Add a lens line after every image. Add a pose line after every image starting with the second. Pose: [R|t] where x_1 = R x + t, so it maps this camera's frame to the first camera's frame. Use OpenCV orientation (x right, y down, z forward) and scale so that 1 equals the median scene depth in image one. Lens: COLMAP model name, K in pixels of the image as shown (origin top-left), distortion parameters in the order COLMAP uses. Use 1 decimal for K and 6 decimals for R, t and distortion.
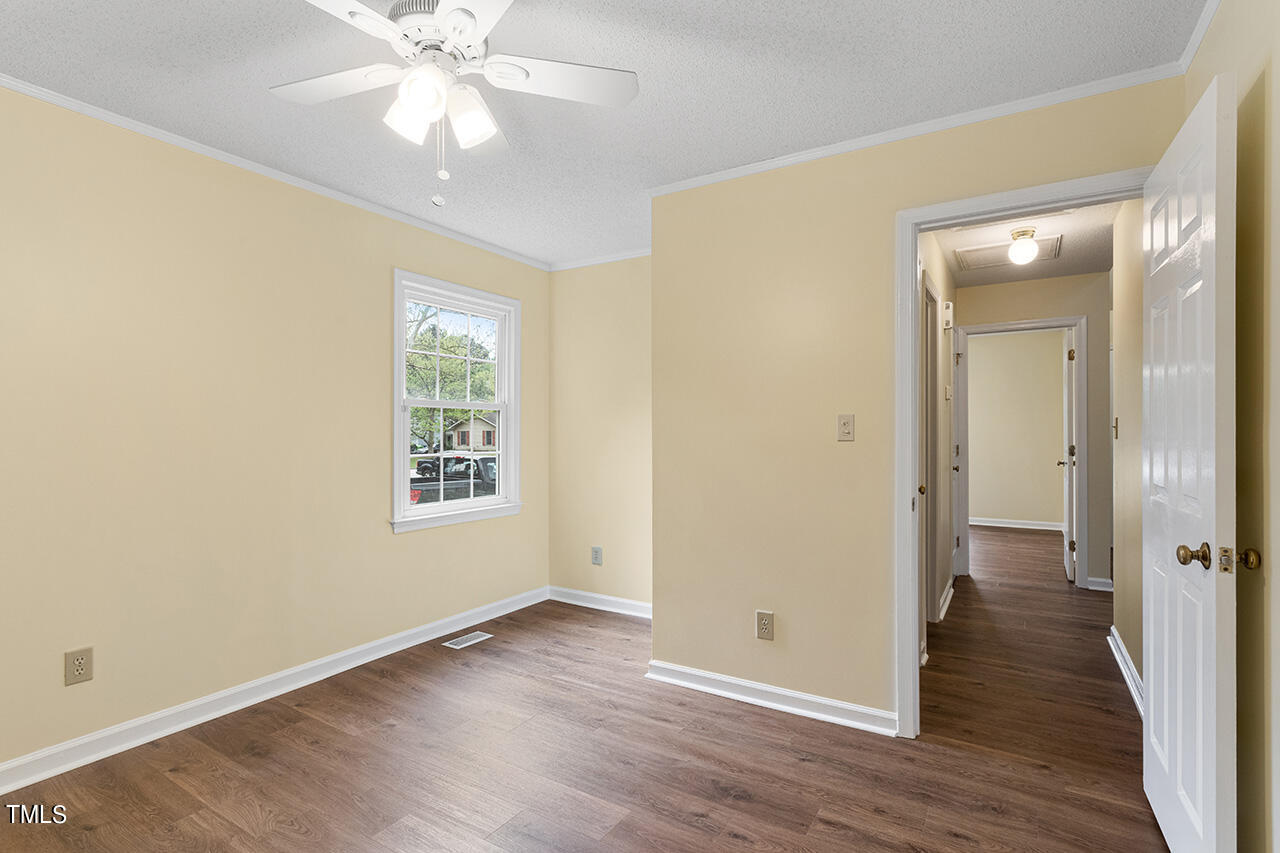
lens RADIAL K [[618.7, 0, 642.9], [0, 618.7, 424.4], [0, 0, 1]] dist [-0.001063, 0.001331]
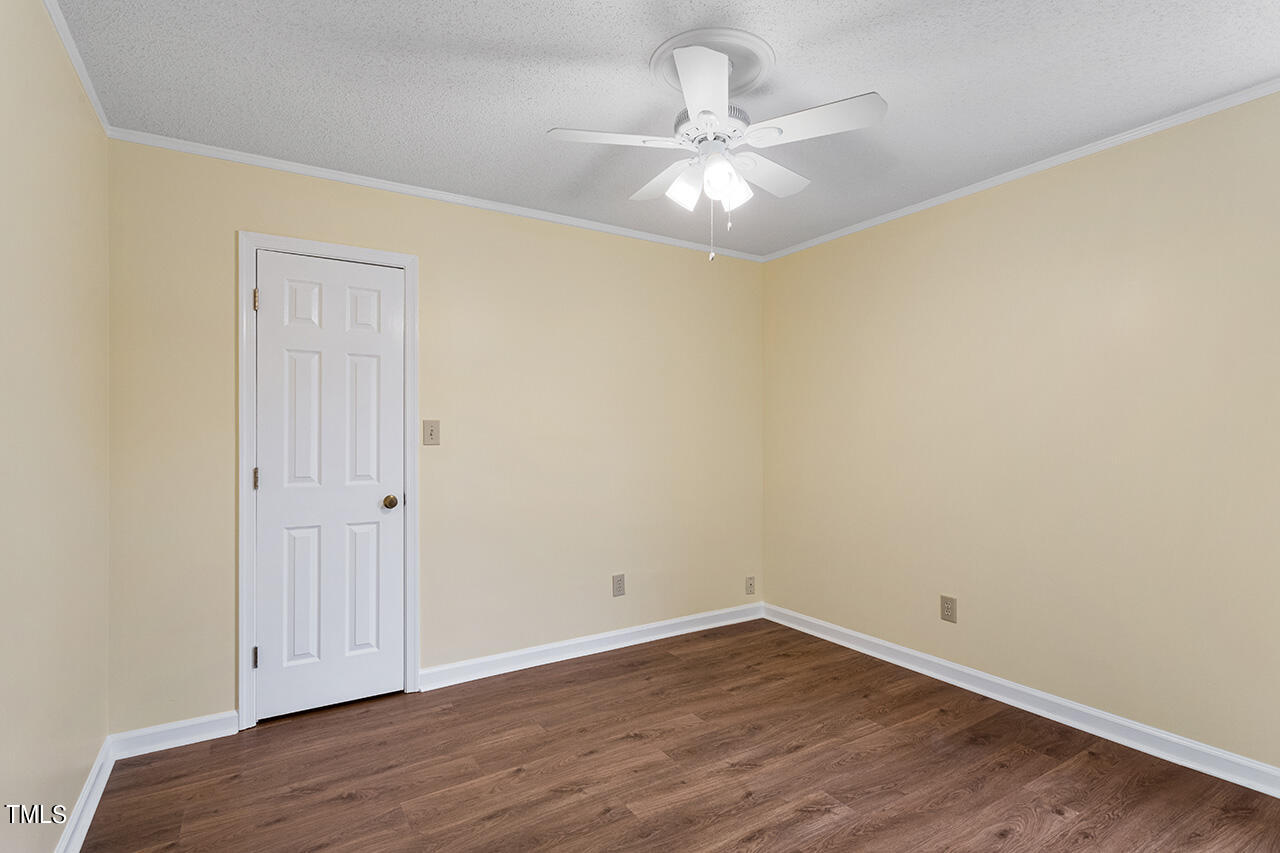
lens RADIAL K [[618.7, 0, 644.0], [0, 618.7, 430.7], [0, 0, 1]] dist [-0.001063, 0.001331]
pose [[-0.438647, -0.003057, -0.898654, 0.706118], [0.009632, 0.999921, -0.008103, 0.001880], [0.898608, -0.012210, -0.438582, 1.153747]]
